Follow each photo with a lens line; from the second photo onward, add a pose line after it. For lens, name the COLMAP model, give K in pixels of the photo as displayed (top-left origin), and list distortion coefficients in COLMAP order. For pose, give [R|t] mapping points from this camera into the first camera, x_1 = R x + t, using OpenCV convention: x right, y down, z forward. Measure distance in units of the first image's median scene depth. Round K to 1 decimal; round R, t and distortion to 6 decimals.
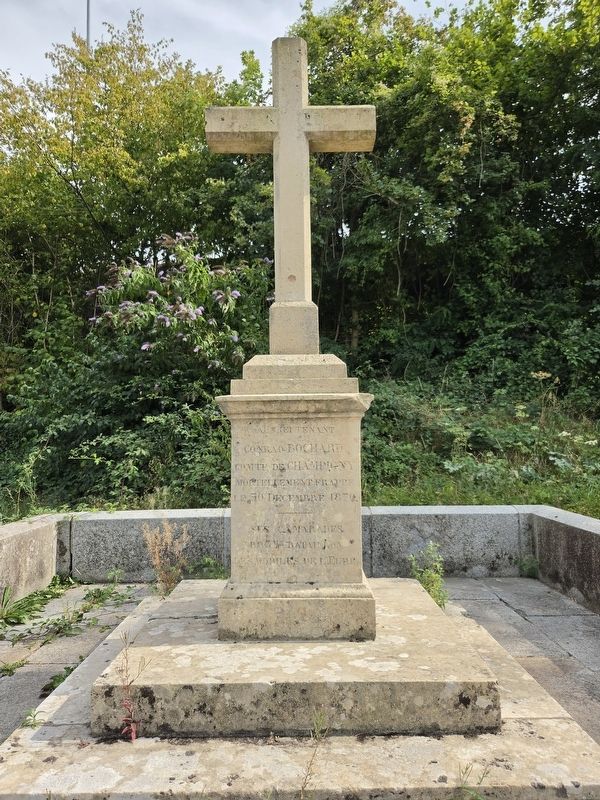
lens RADIAL K [[532.2, 0, 302.6], [0, 532.2, 401.1], [0, 0, 1]] dist [0.072669, -0.074140]
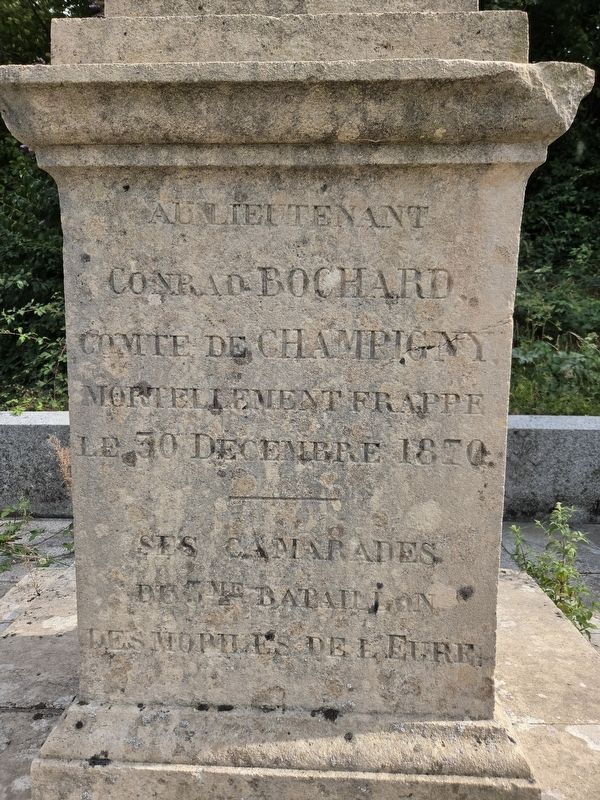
lens RADIAL K [[532.2, 0, 302.6], [0, 532.2, 401.1], [0, 0, 1]] dist [0.072669, -0.074140]
pose [[0.999739, 0.020955, -0.009053, -0.000827], [-0.018589, 0.977538, 0.209937, 0.090943], [0.013249, -0.209714, 0.977673, 0.708919]]
